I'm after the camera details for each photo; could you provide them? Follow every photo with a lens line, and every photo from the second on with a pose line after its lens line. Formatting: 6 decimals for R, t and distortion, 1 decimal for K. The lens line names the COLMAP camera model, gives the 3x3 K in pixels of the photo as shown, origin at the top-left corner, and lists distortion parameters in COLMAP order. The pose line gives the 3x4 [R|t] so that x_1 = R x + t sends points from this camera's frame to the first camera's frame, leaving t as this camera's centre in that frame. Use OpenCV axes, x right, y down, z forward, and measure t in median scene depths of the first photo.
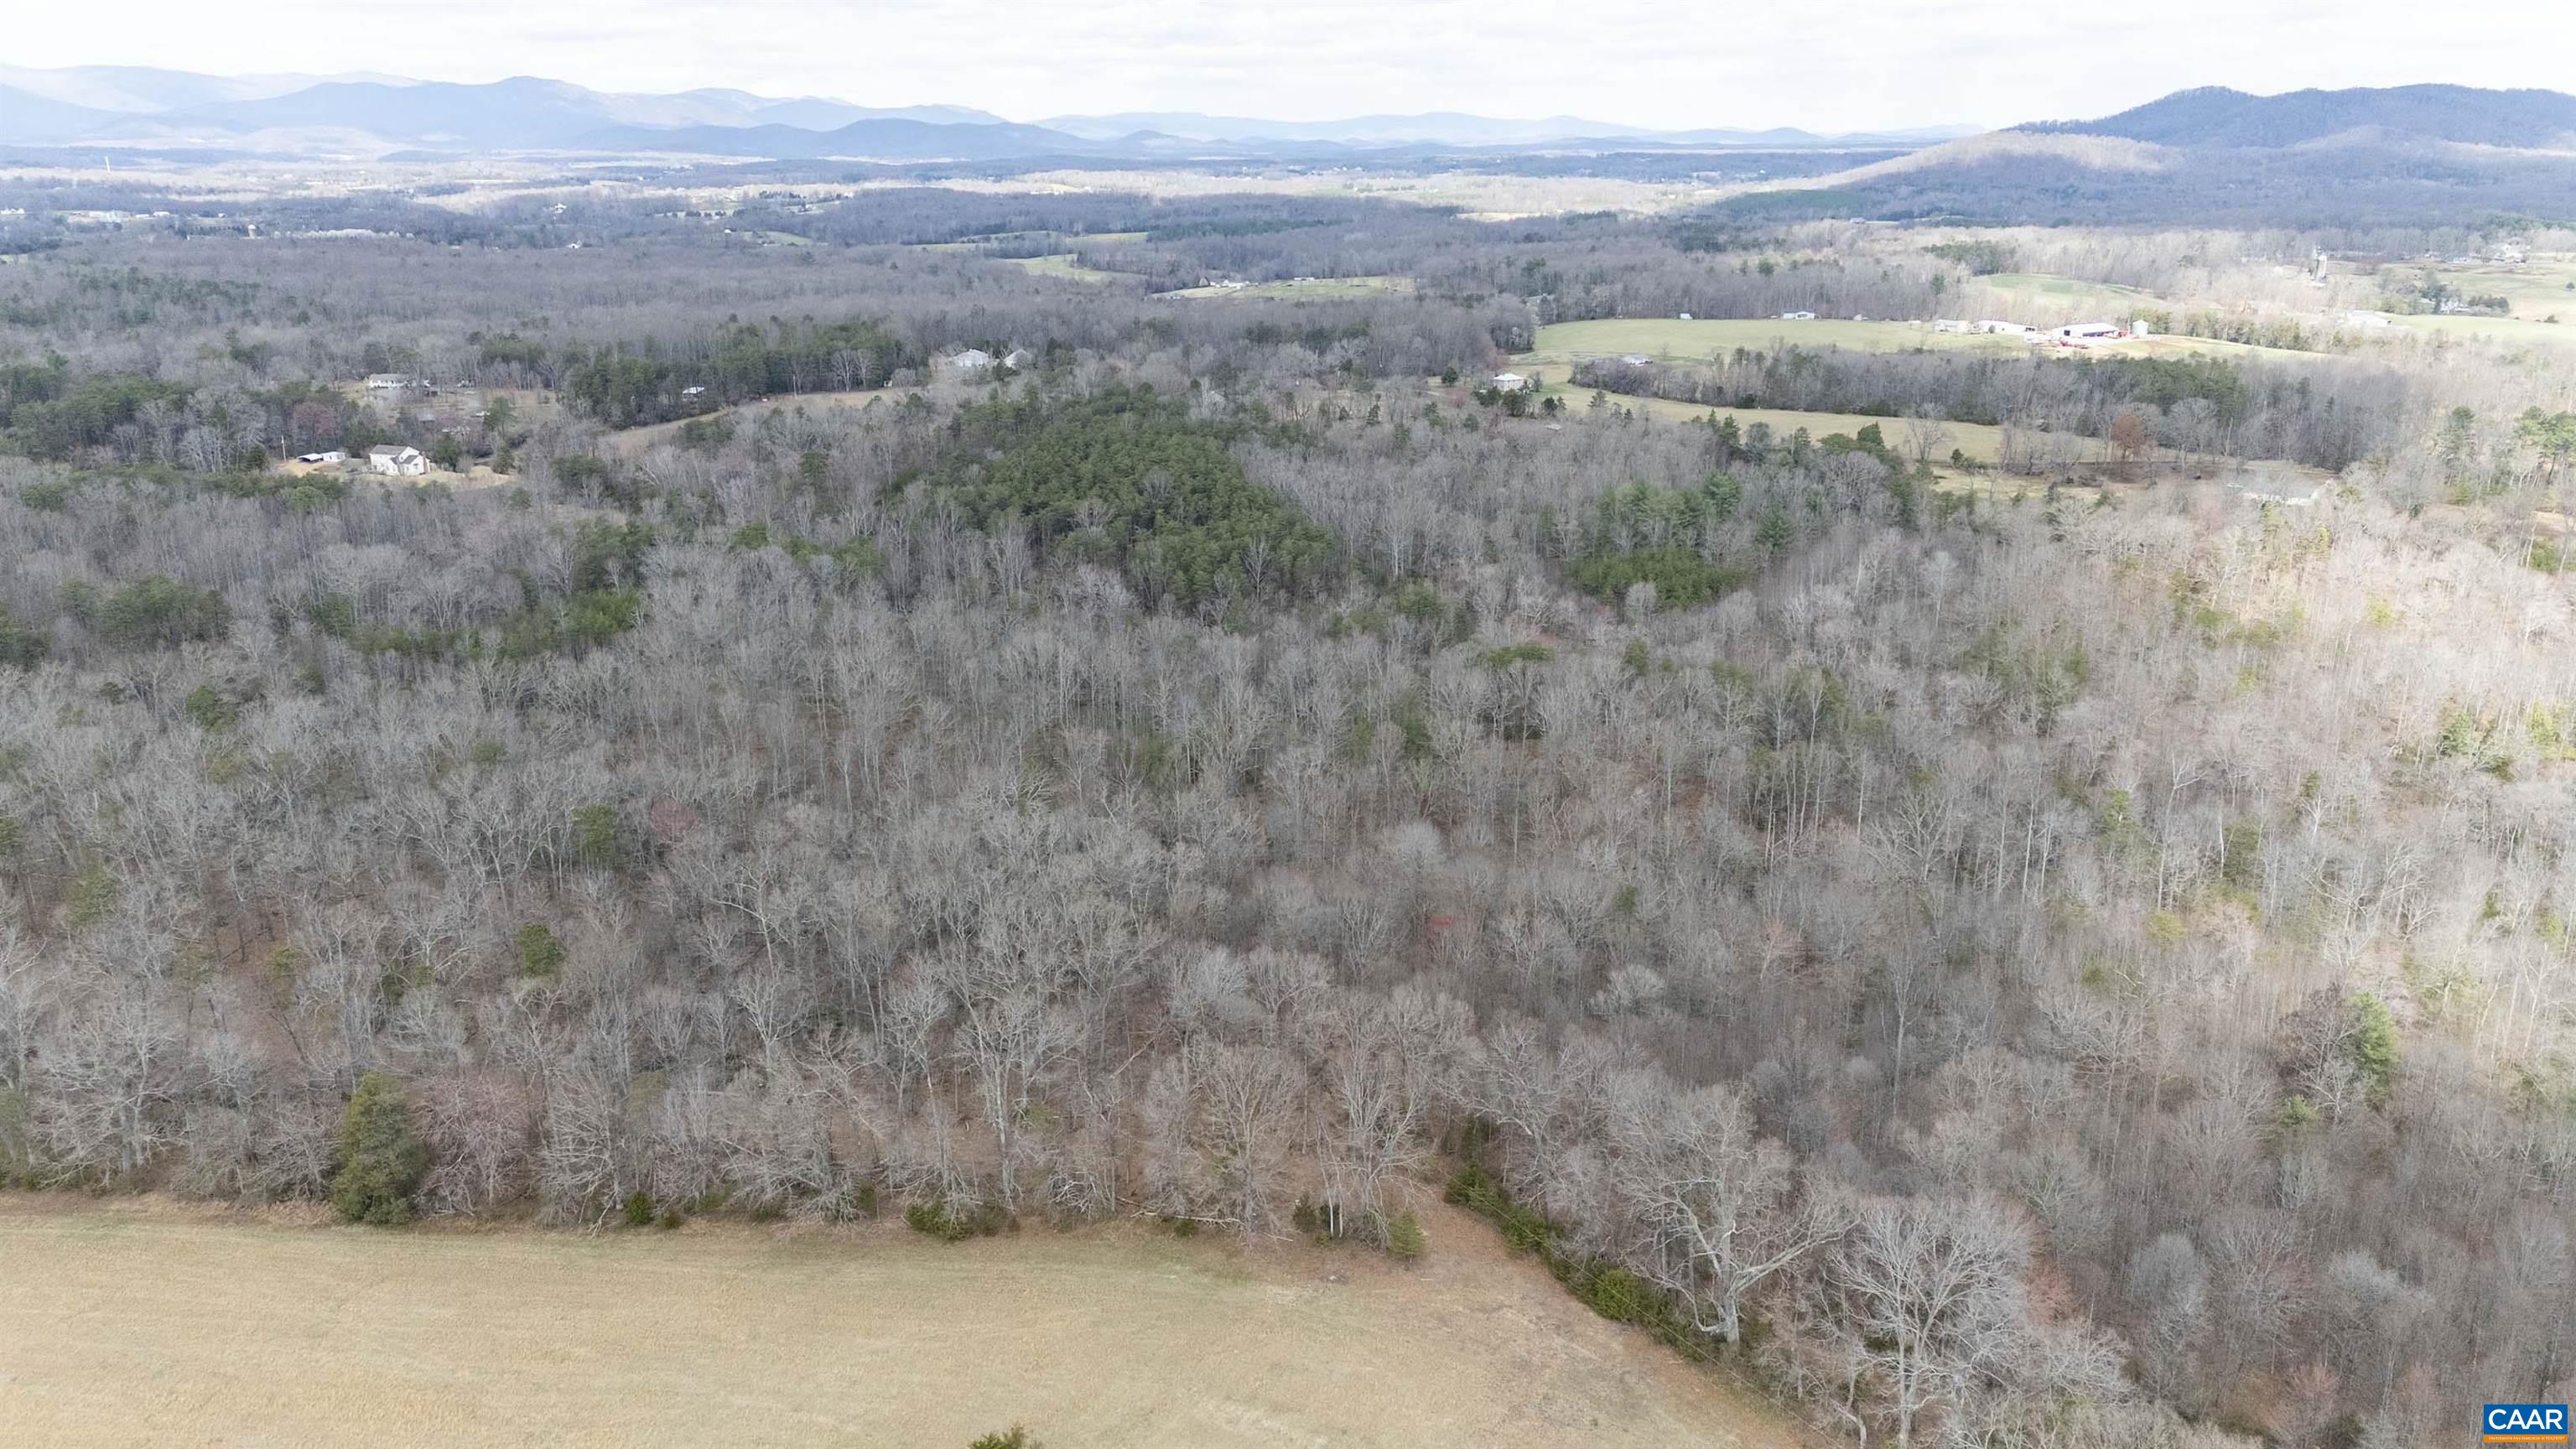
lens RADIAL K [[1949.9, 0, 1289.7], [0, 1949.9, 725.5], [0, 0, 1]] dist [0.113475, -0.052697]
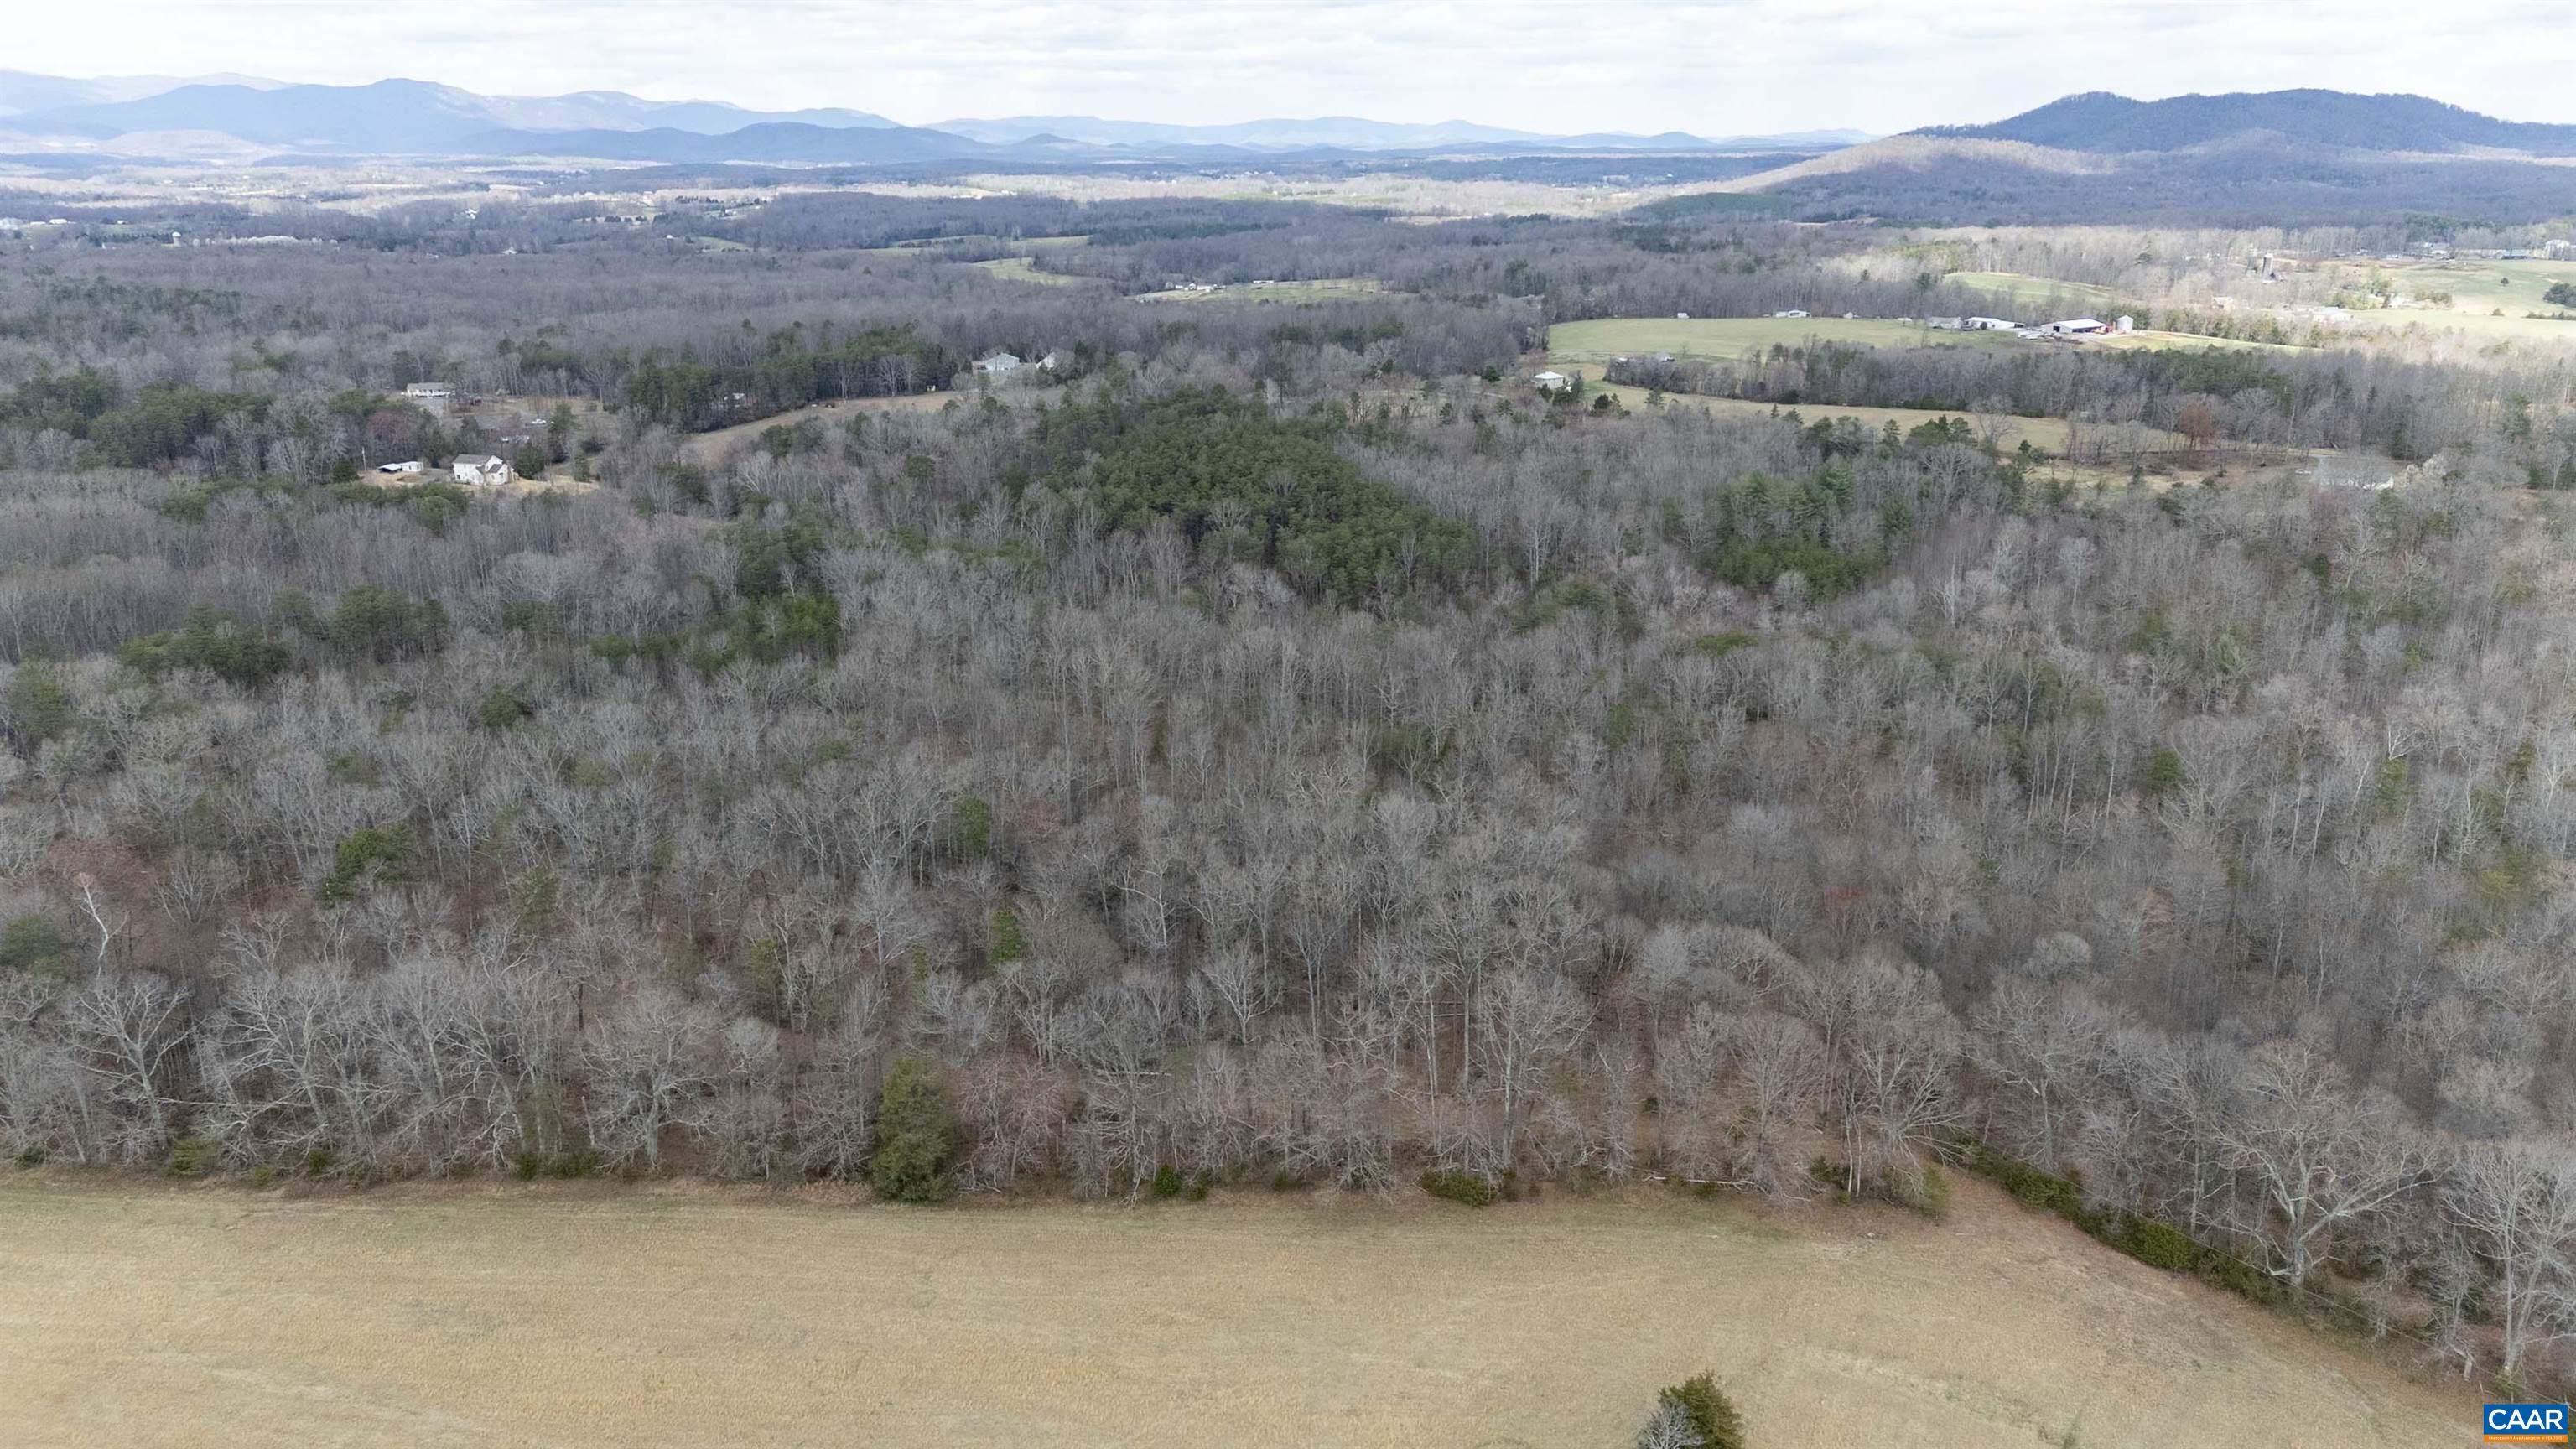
lens RADIAL K [[1949.9, 0, 1285.1], [0, 1949.9, 721.8], [0, 0, 1]] dist [0.113475, -0.052697]
pose [[0.998502, -0.017644, 0.051797, -0.105557], [0.017829, 0.999836, -0.003103, 0.002842], [-0.051734, 0.004022, 0.998653, -0.008241]]
